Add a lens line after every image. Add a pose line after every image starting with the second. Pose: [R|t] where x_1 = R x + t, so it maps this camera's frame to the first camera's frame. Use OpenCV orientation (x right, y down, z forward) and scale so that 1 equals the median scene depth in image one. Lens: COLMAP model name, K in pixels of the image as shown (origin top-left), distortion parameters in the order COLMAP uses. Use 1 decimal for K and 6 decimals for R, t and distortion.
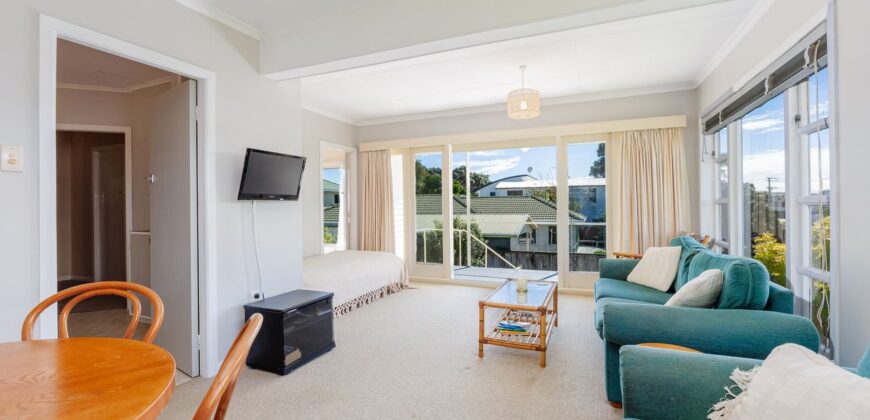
lens RADIAL K [[370.5, 0, 445.2], [0, 370.5, 202.6], [0, 0, 1]] dist [-0.001199, -0.000047]
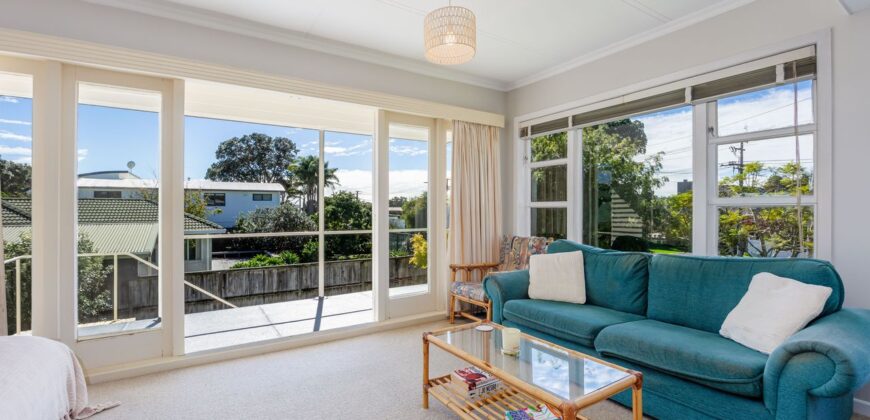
lens RADIAL K [[373.0, 0, 435.0], [0, 373.0, 210.0], [0, 0, 1]] dist [-0.011872, 0.000141]
pose [[0.578507, 0.003873, 0.815668, -0.188493], [-0.004478, 0.999989, -0.001573, 0.010885], [-0.815665, -0.002743, 0.578518, 0.428322]]
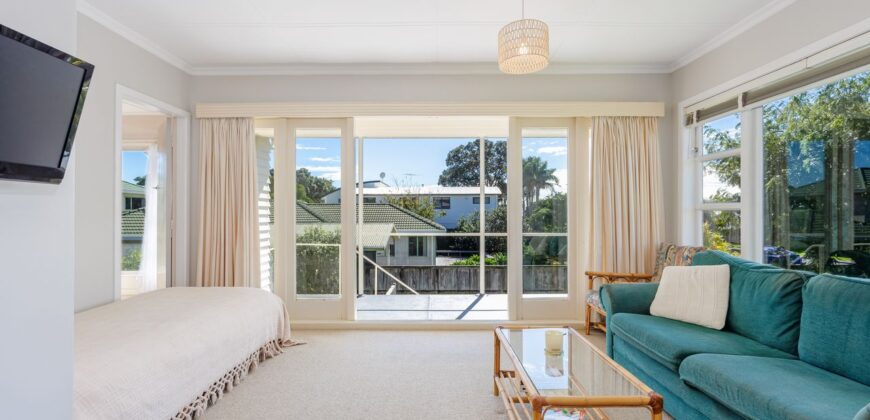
lens RADIAL K [[395.1, 0, 438.8], [0, 395.1, 211.1], [0, 0, 1]] dist [-0.005116, -0.000047]
pose [[0.924378, 0.007077, 0.381412, -0.112075], [-0.006667, 0.999975, -0.002398, 0.009453], [-0.381419, -0.000326, 0.924402, 0.277312]]
